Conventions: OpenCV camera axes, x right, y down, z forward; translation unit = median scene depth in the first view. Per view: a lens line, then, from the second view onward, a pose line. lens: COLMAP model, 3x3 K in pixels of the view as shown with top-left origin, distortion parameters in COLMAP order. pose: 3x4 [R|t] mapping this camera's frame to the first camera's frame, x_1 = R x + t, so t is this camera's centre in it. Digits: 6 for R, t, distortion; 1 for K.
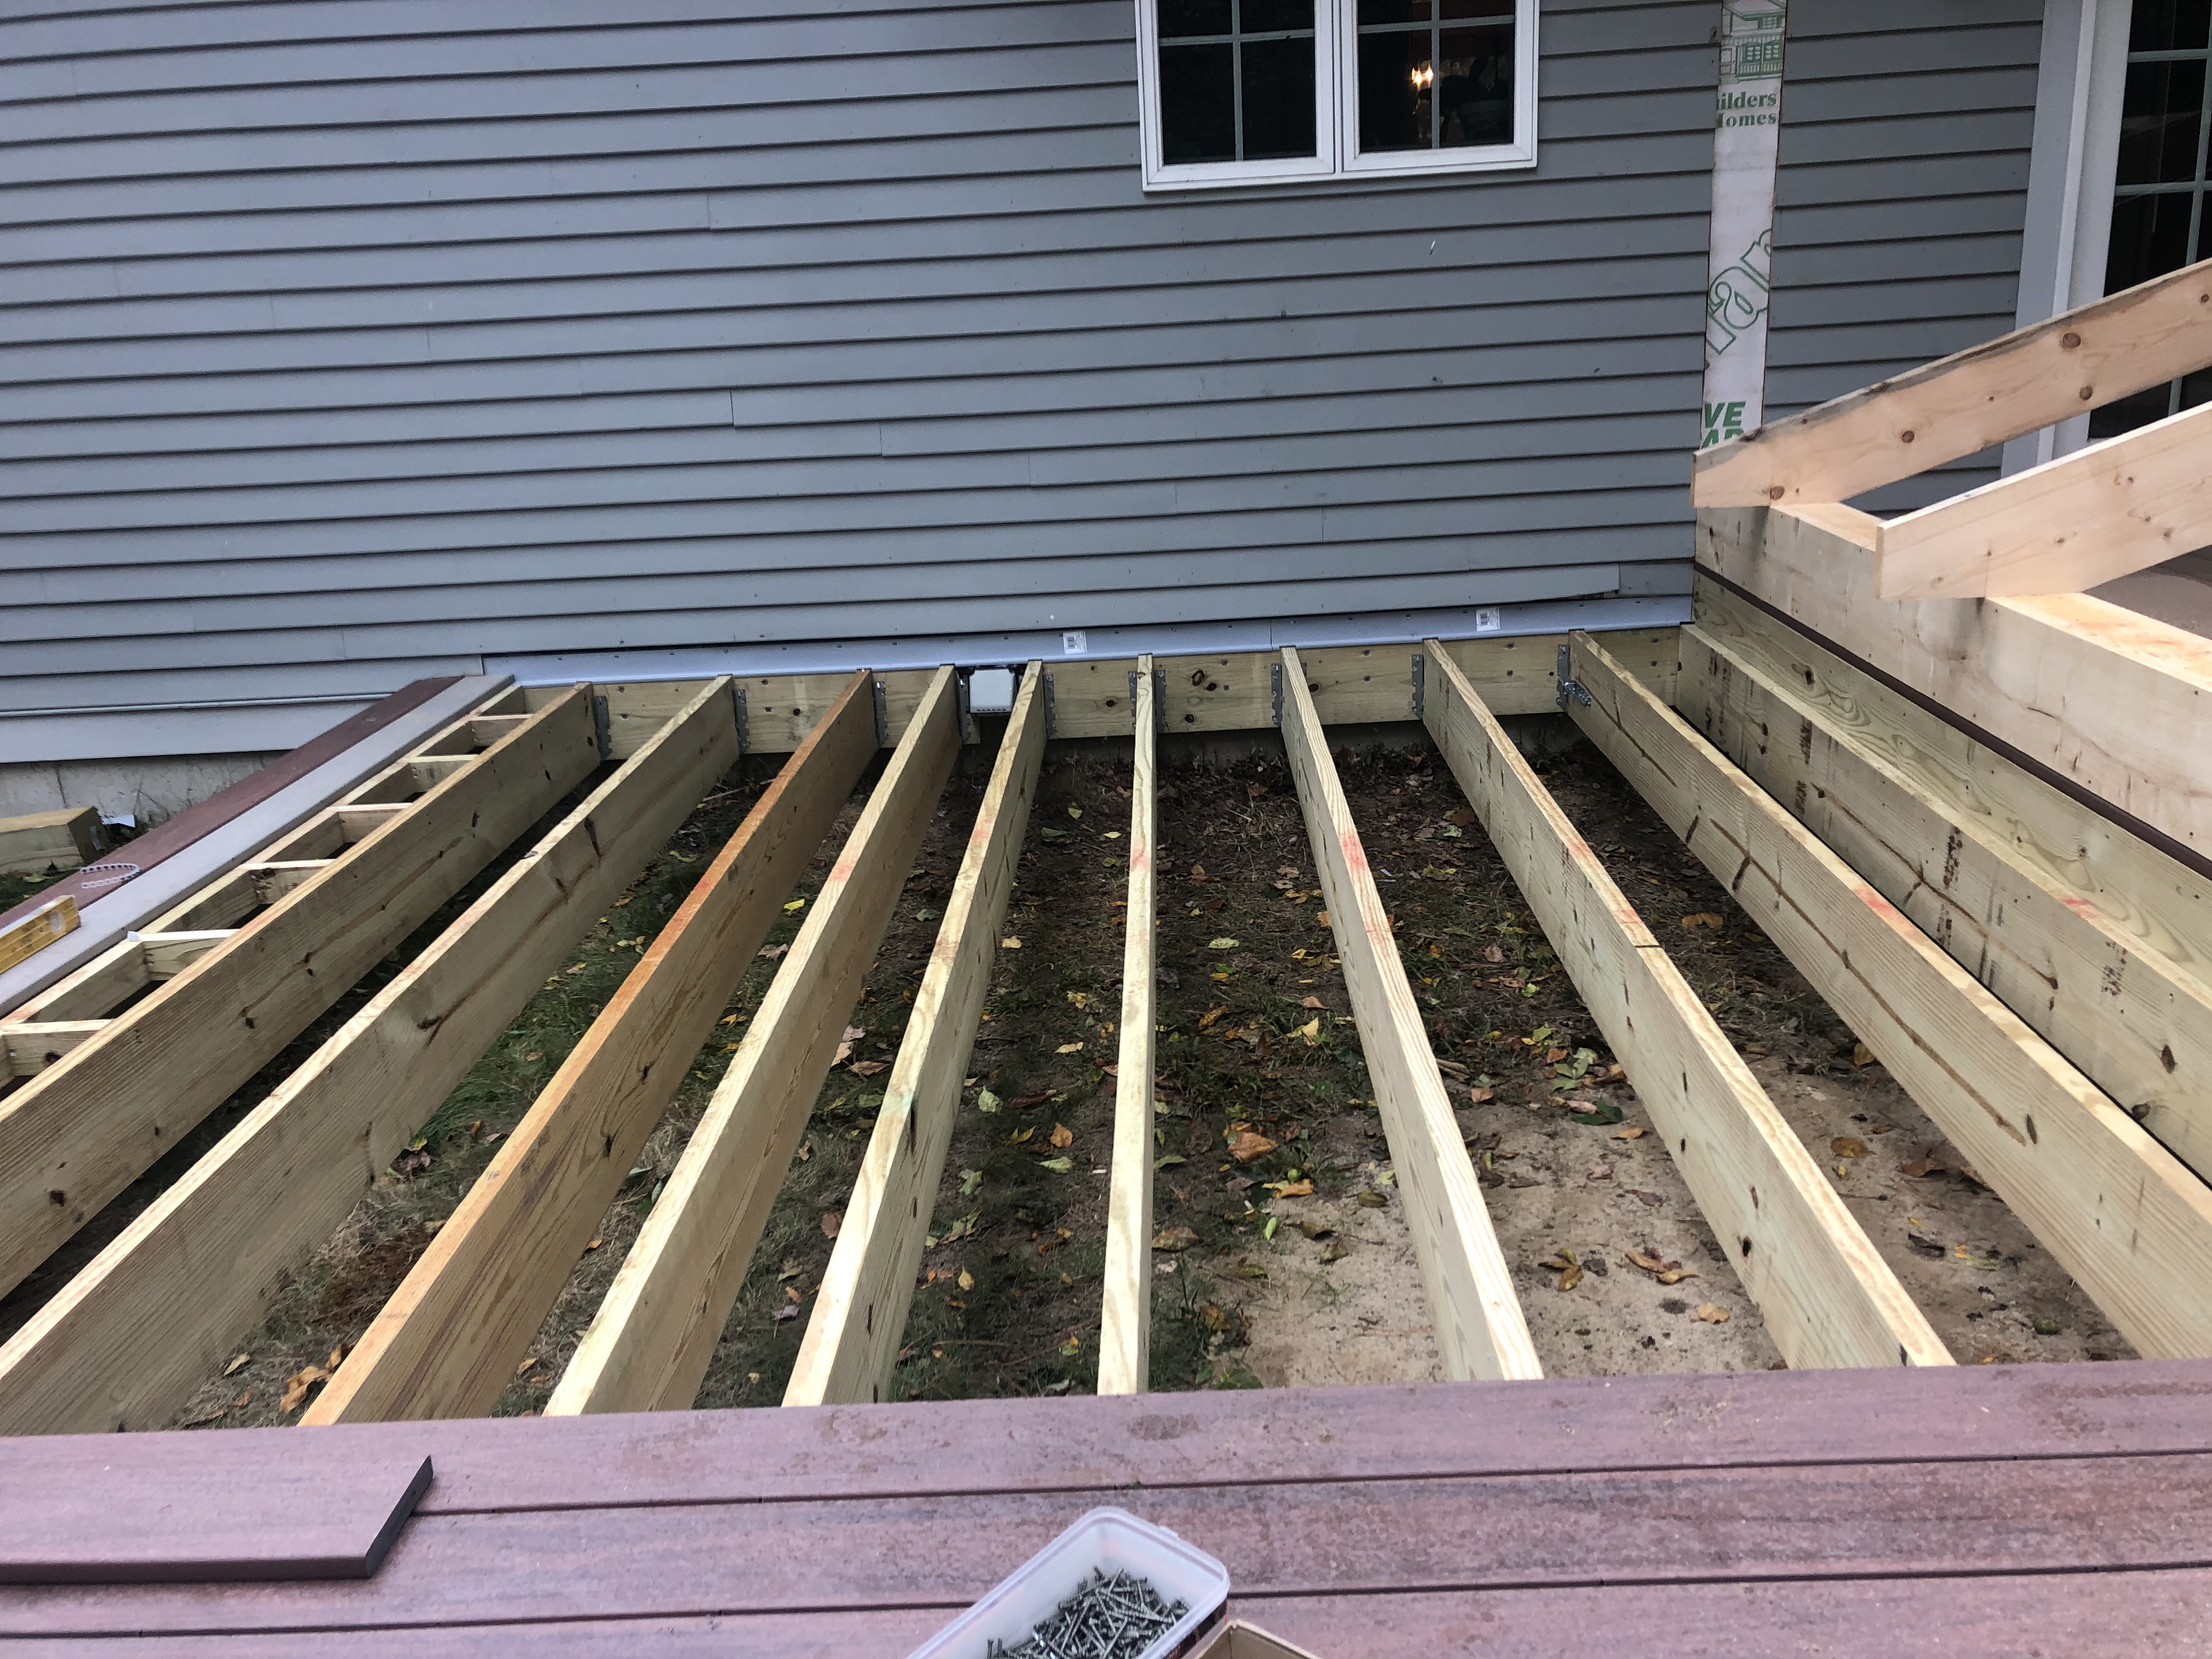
lens RADIAL K [[1778.0, 0, 1144.2], [0, 1778.0, 836.1], [0, 0, 1]] dist [0.005553, 0.007849]
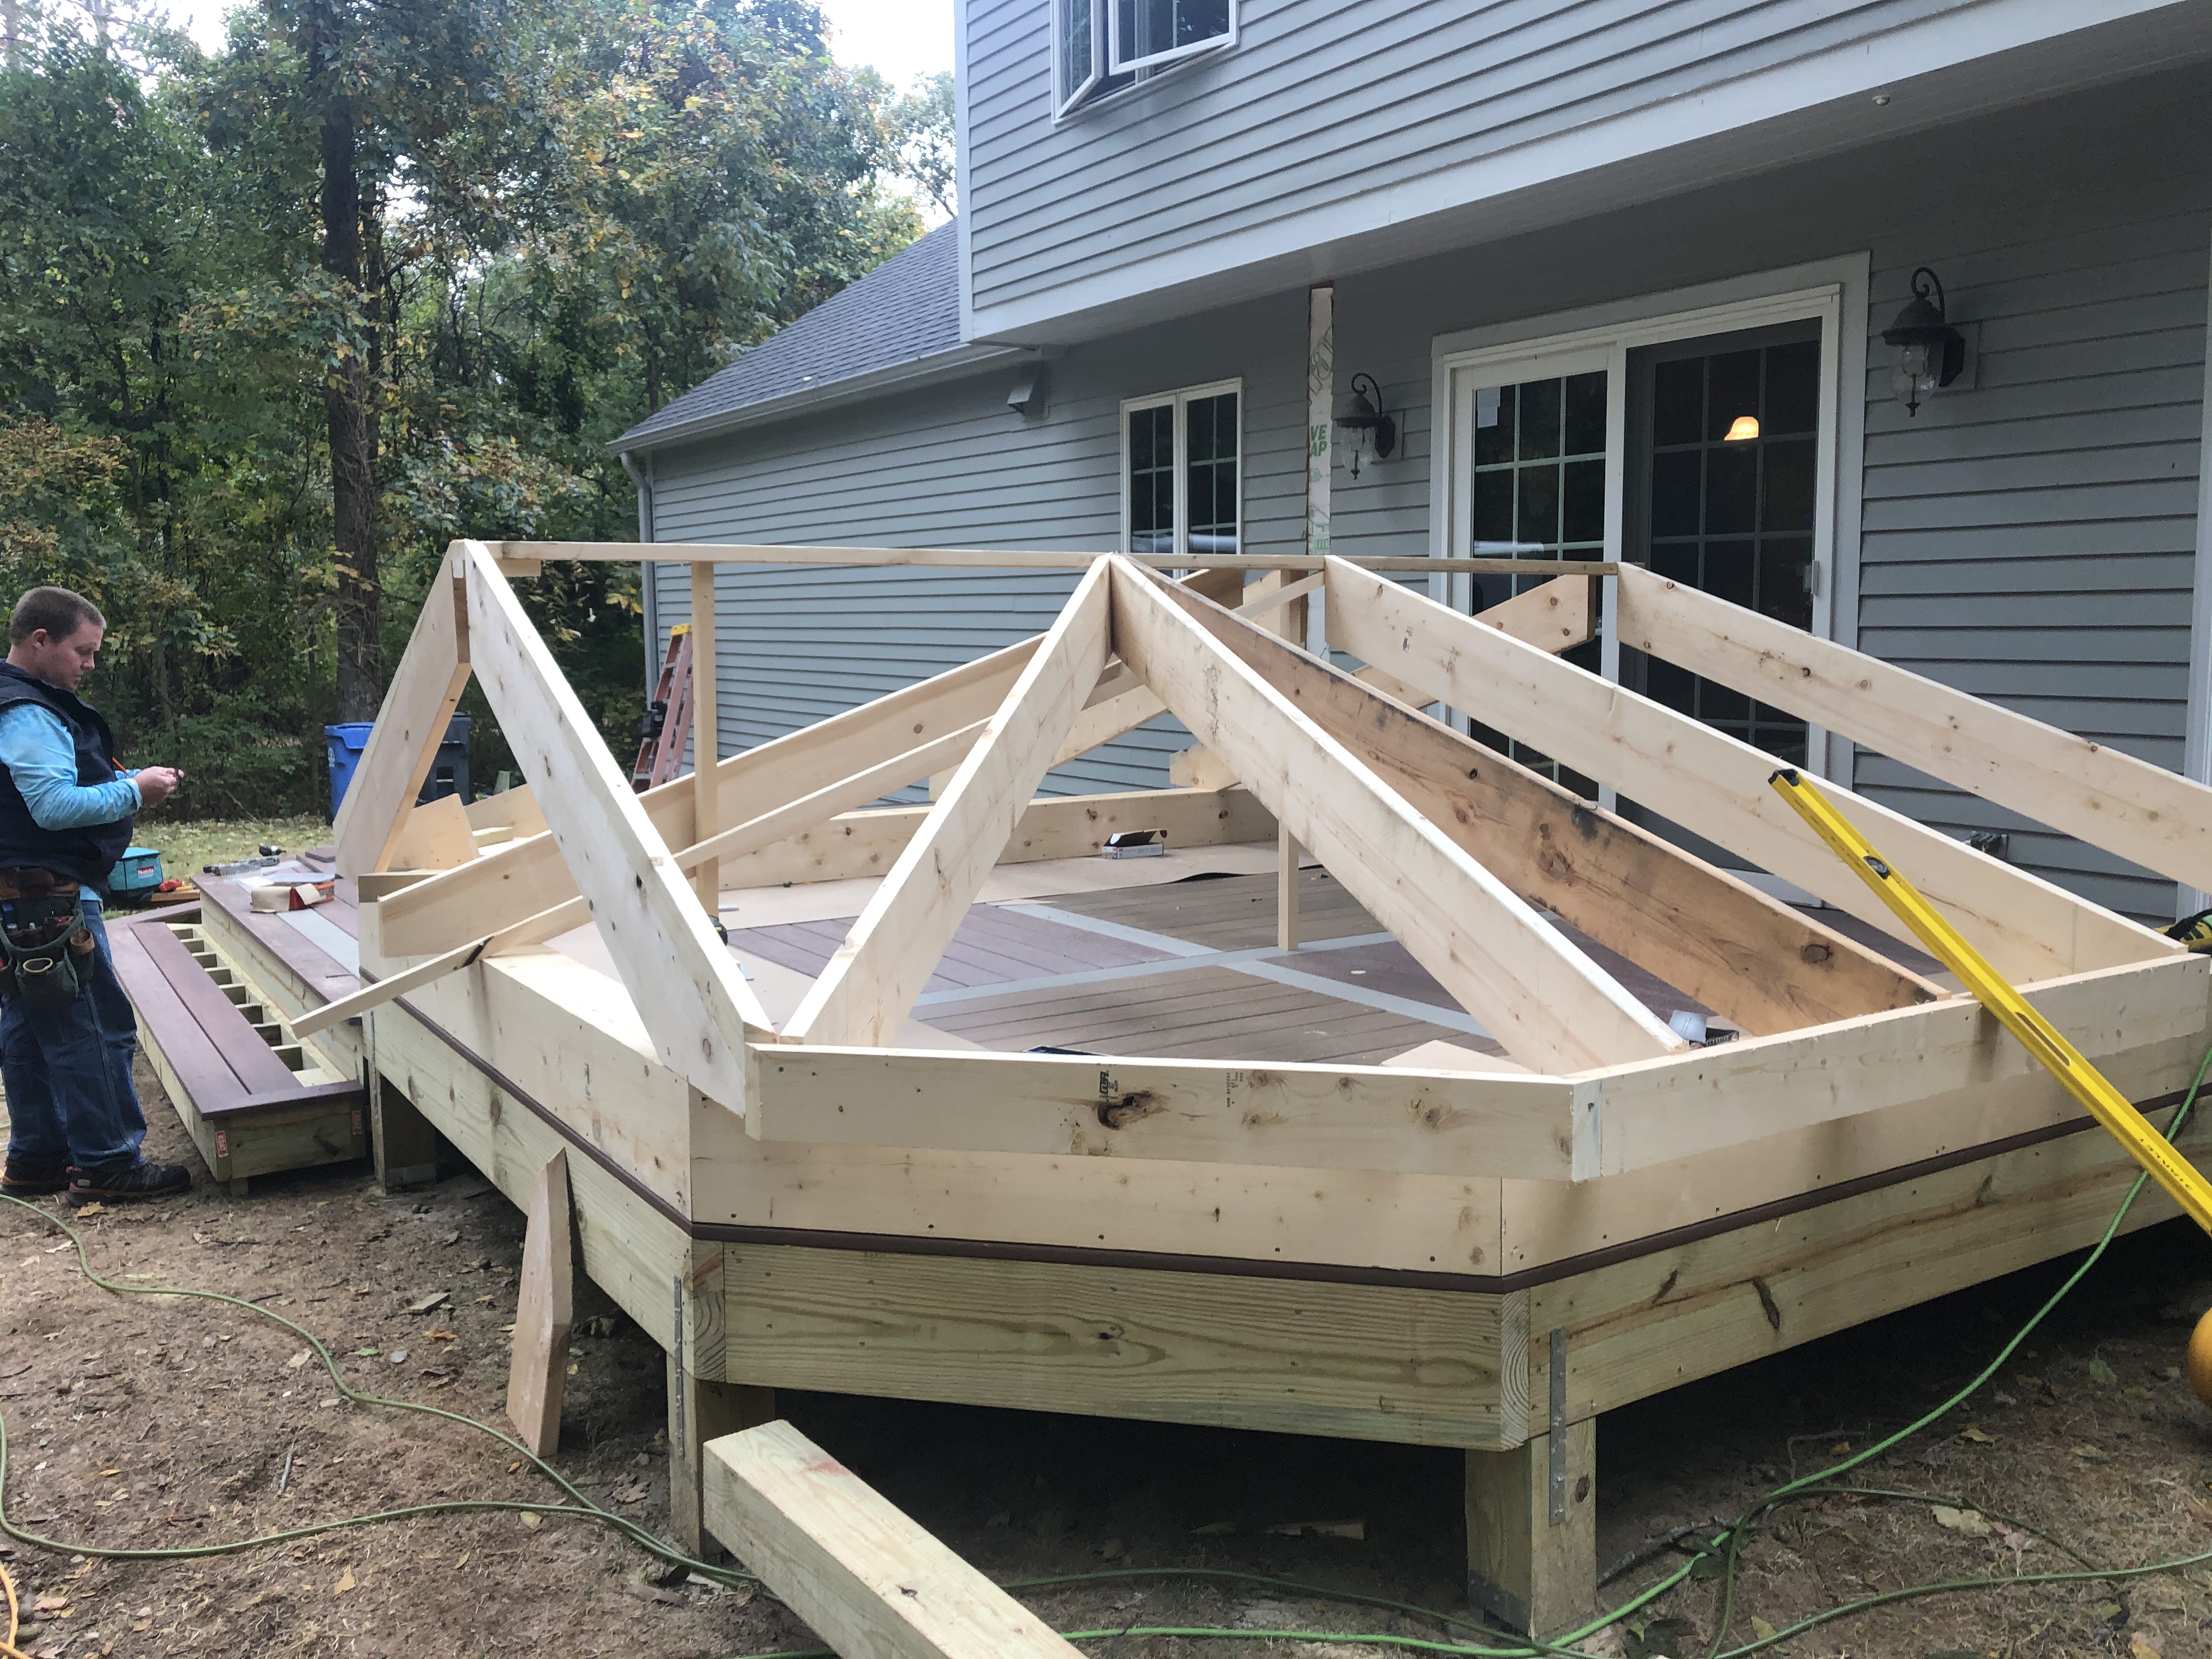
lens RADIAL K [[1833.2, 0, 1106.0], [0, 1833.2, 829.5], [0, 0, 1]] dist [0.019672, -0.005416]
pose [[0.549863, 0.145748, -0.822440, 1.744950], [-0.285763, 0.958064, -0.021272, -0.076460], [0.784850, 0.246719, 0.568453, -0.108648]]
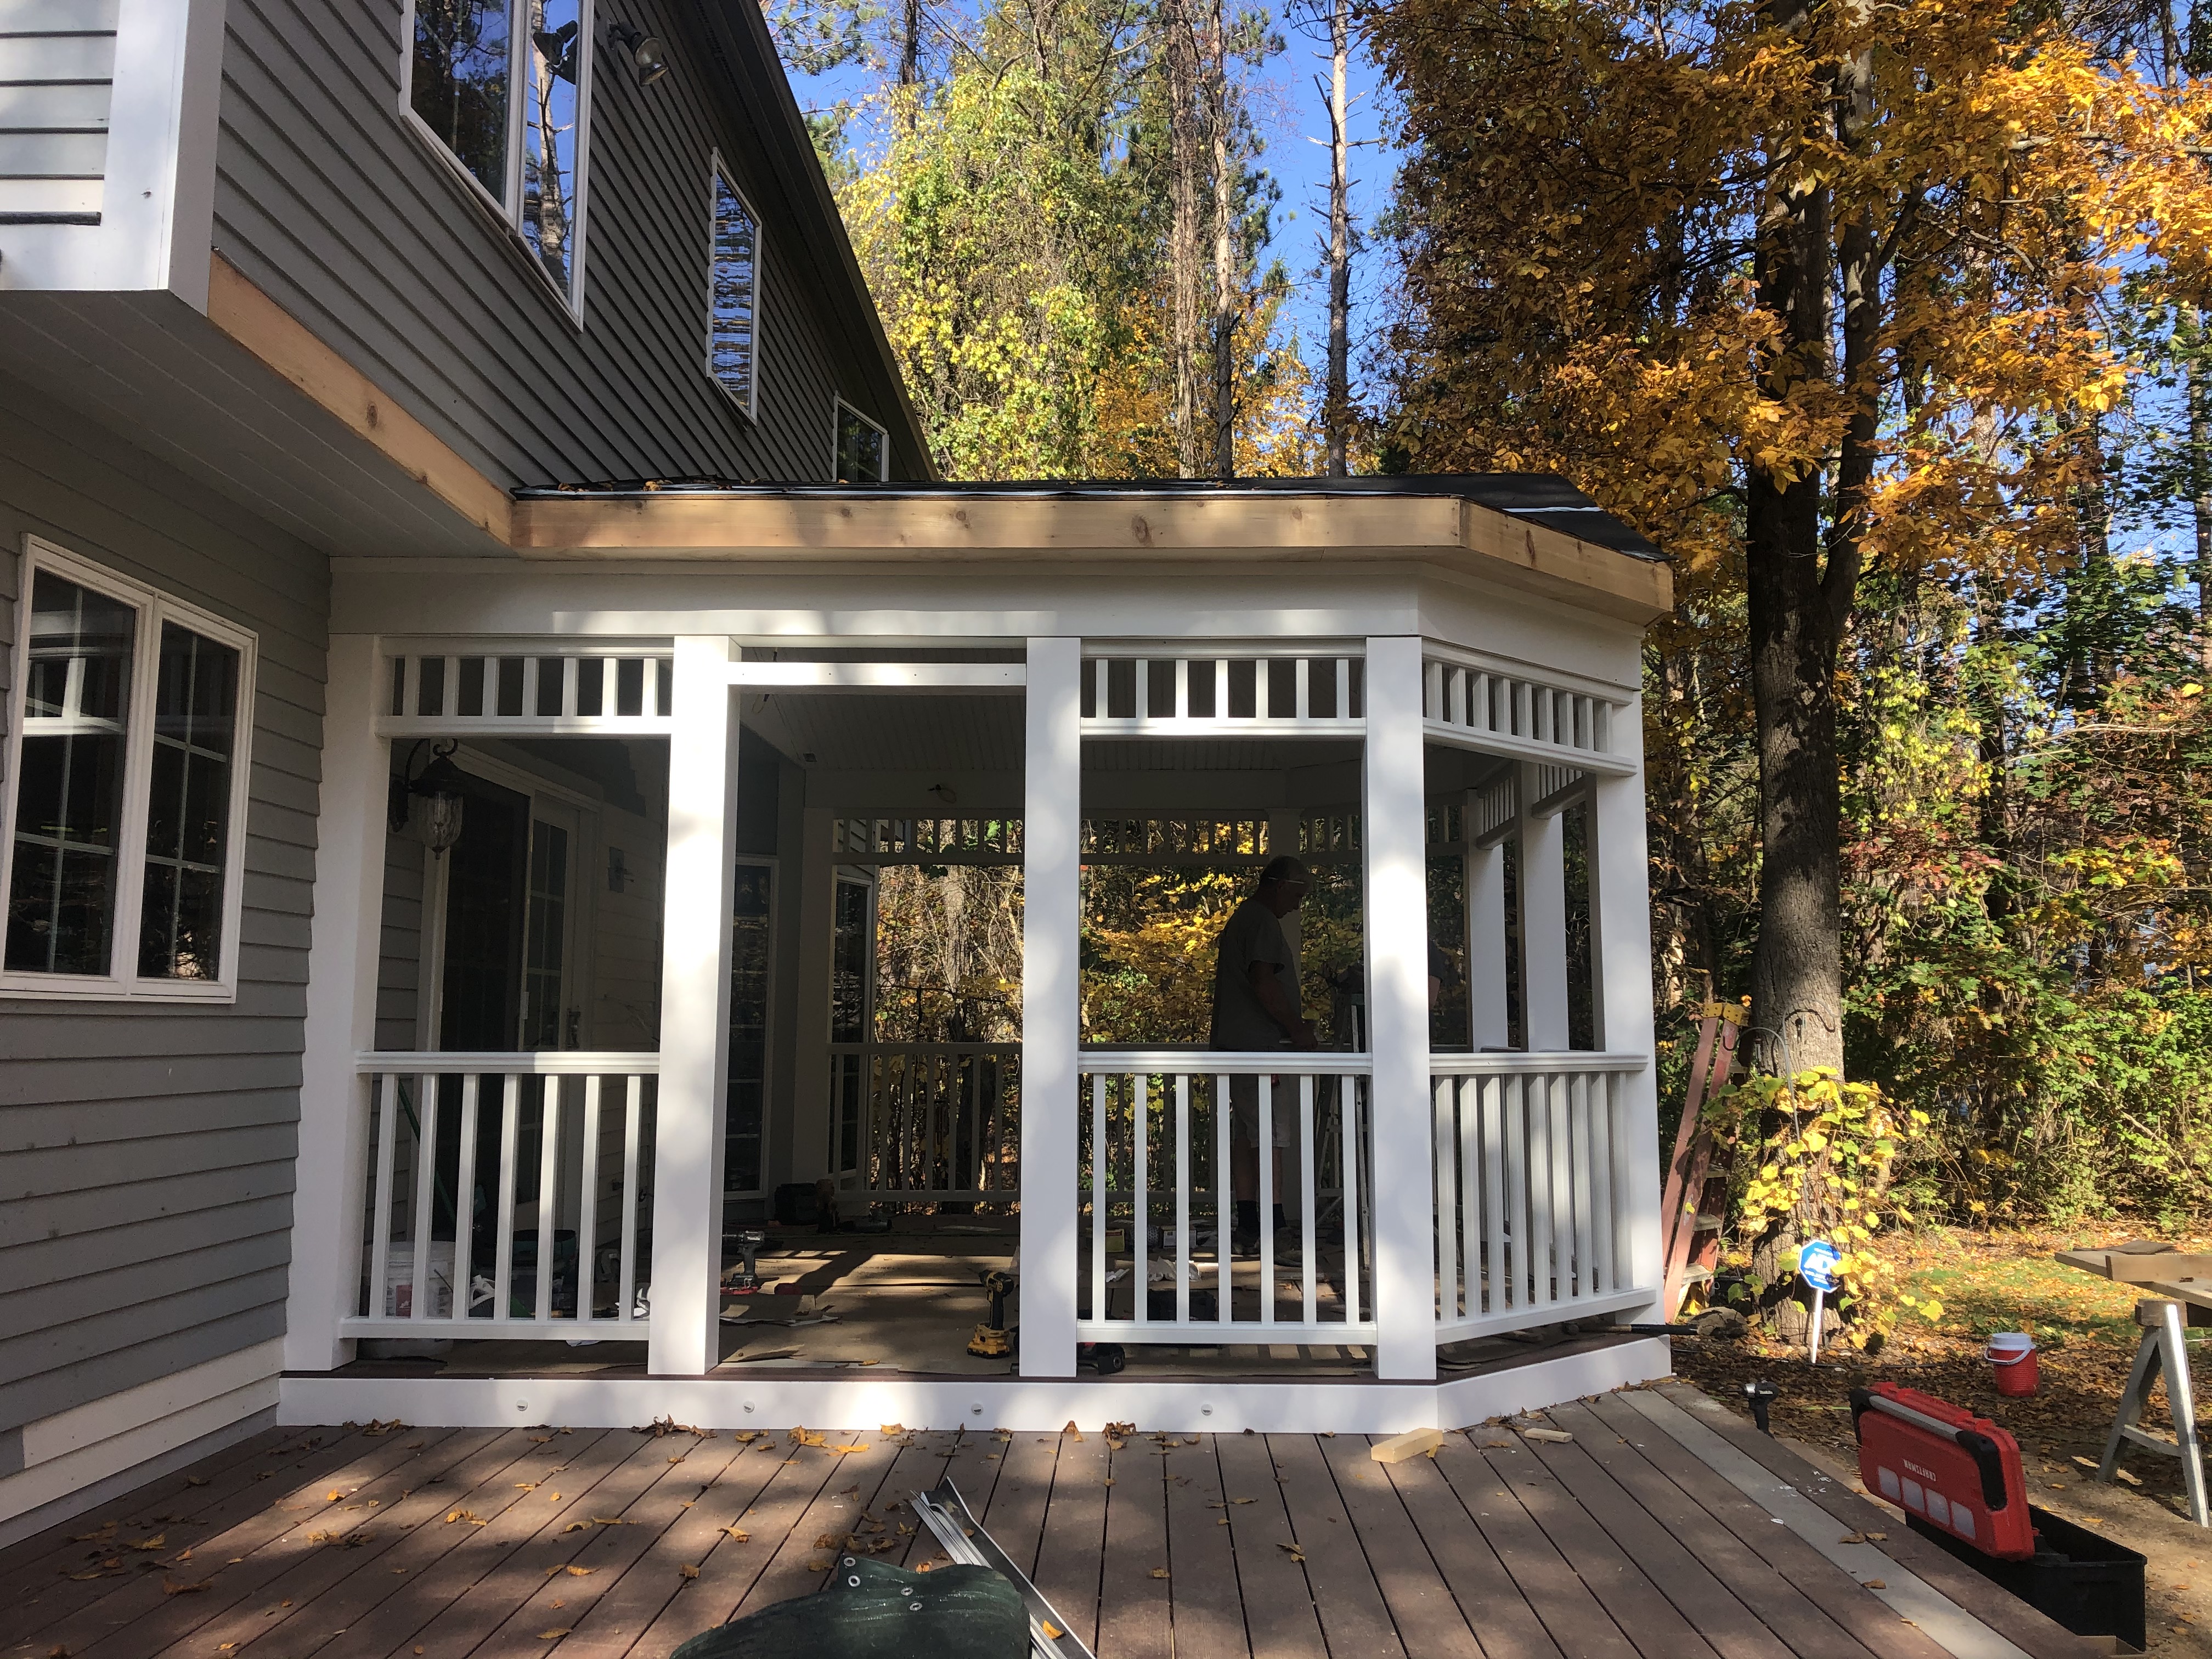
lens RADIAL K [[1793.8, 0, 1076.0], [0, 1793.8, 800.3], [0, 0, 1]] dist [0.010030, 0.012533]
pose [[0.027661, 0.182102, 0.982890, -0.843441], [0.301815, 0.935856, -0.181882, -0.149446], [-0.952965, 0.301682, -0.029075, 0.534444]]
